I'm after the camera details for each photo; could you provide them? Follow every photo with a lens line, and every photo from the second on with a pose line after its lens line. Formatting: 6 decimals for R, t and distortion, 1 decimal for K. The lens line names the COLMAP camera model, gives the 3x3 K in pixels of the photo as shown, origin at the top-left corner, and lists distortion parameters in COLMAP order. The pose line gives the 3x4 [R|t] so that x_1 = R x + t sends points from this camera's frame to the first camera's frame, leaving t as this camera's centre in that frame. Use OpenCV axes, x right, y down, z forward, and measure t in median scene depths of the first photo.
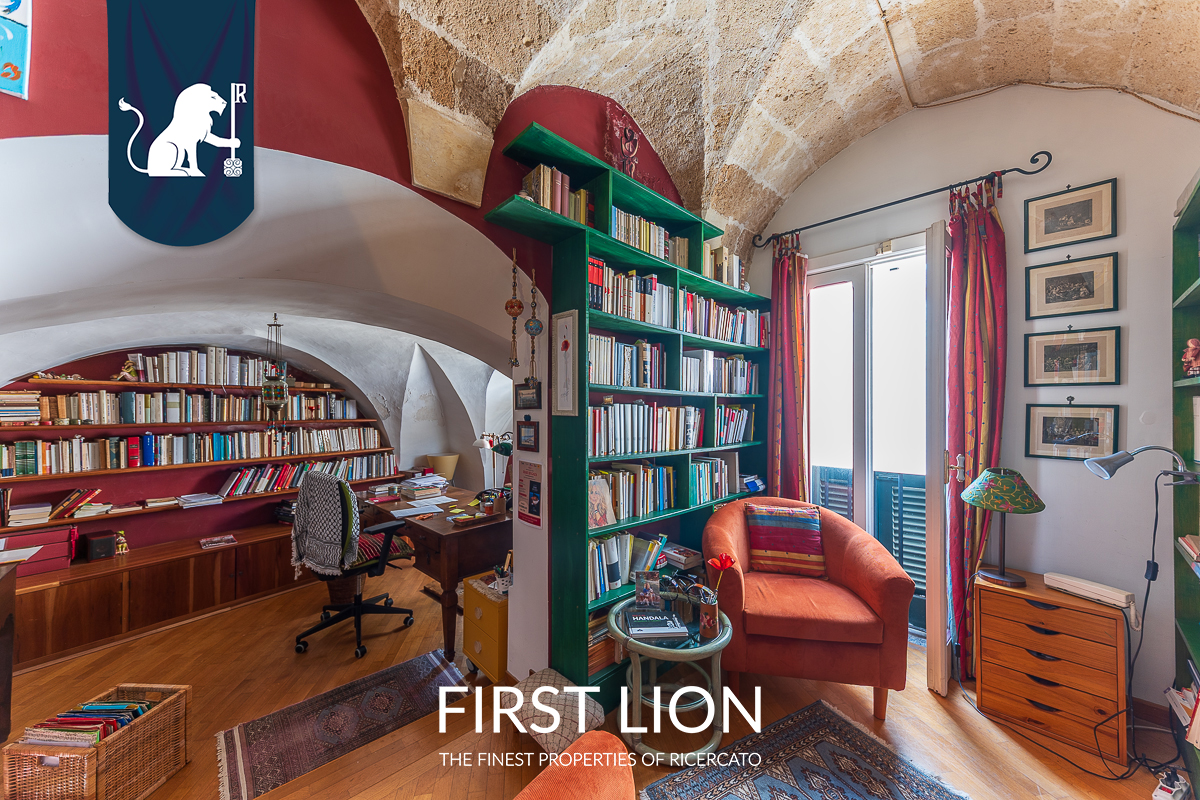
lens RADIAL K [[416.0, 0, 598.5], [0, 416.0, 408.3], [0, 0, 1]] dist [0.009257, 0.000316]
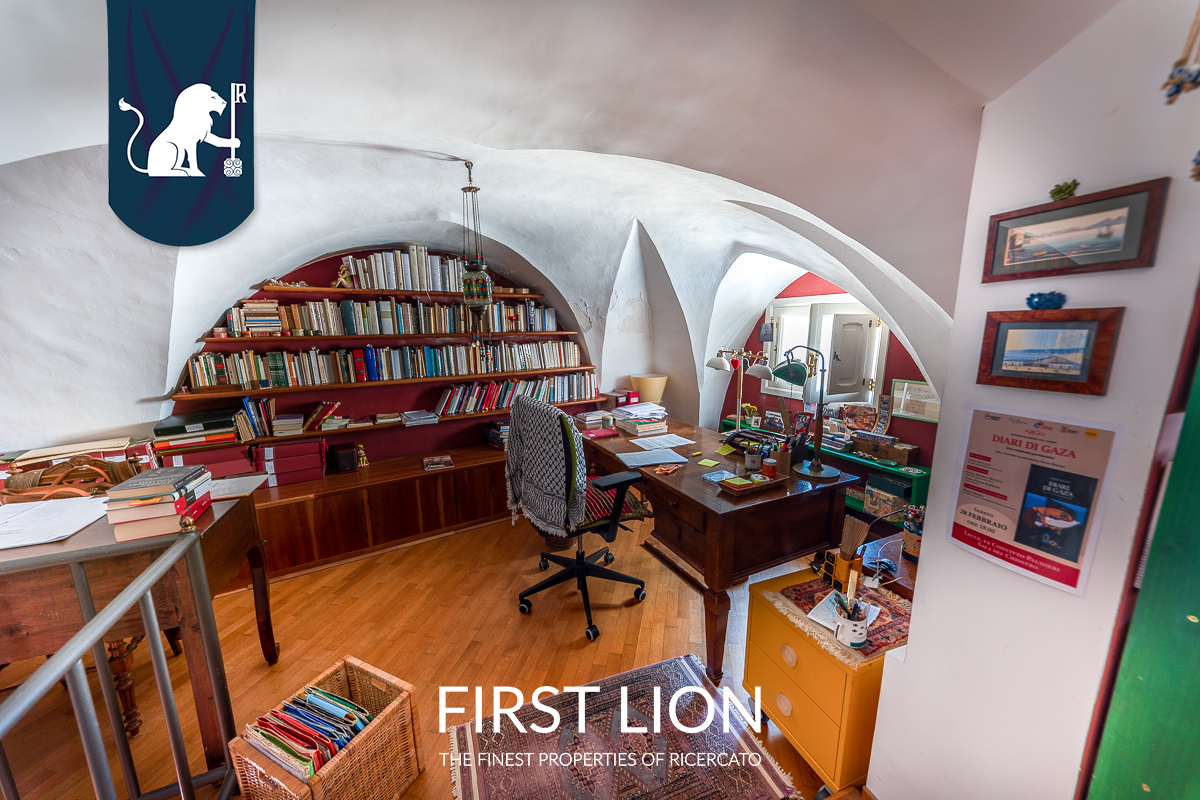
lens RADIAL K [[416.0, 0, 598.5], [0, 416.0, 408.3], [0, 0, 1]] dist [0.009257, 0.000316]
pose [[0.930511, 0.057604, -0.361707, -0.248818], [0.013087, 0.981695, 0.190007, 0.025972], [0.366031, -0.181537, 0.912724, 0.311180]]
